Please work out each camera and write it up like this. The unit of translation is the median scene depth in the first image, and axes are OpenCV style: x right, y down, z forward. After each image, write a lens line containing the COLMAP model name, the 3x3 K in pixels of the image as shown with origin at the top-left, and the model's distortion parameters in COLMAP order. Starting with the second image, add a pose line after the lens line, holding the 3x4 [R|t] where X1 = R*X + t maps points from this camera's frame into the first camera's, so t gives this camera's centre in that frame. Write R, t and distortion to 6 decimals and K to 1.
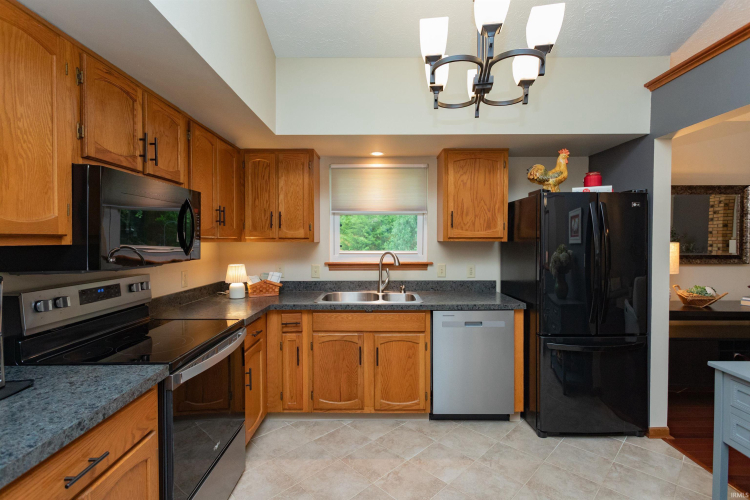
lens RADIAL K [[359.4, 0, 375.0], [0, 359.4, 250.0], [0, 0, 1]] dist [0.000678, -0.000057]
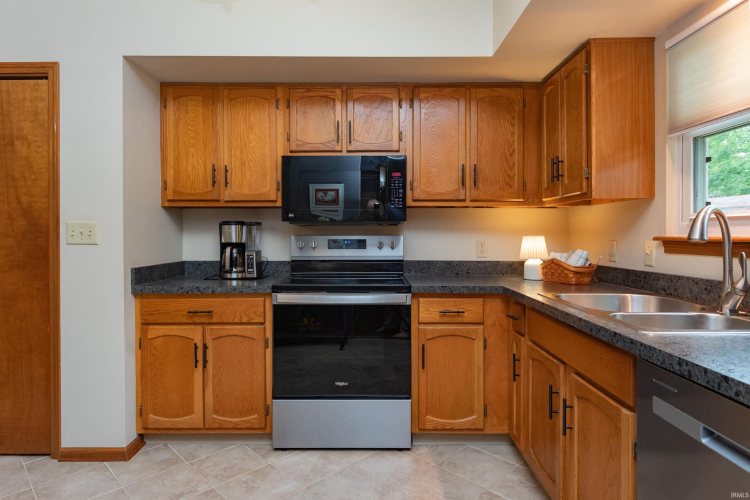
lens RADIAL K [[436.4, 0, 373.9], [0, 436.4, 238.3], [0, 0, 1]] dist [-0.000589, 0.000312]
pose [[-0.006791, 0.010883, -0.999918, 0.695649], [-0.030190, 0.999483, 0.011083, 0.059203], [0.999521, 0.030263, -0.006459, 0.841166]]
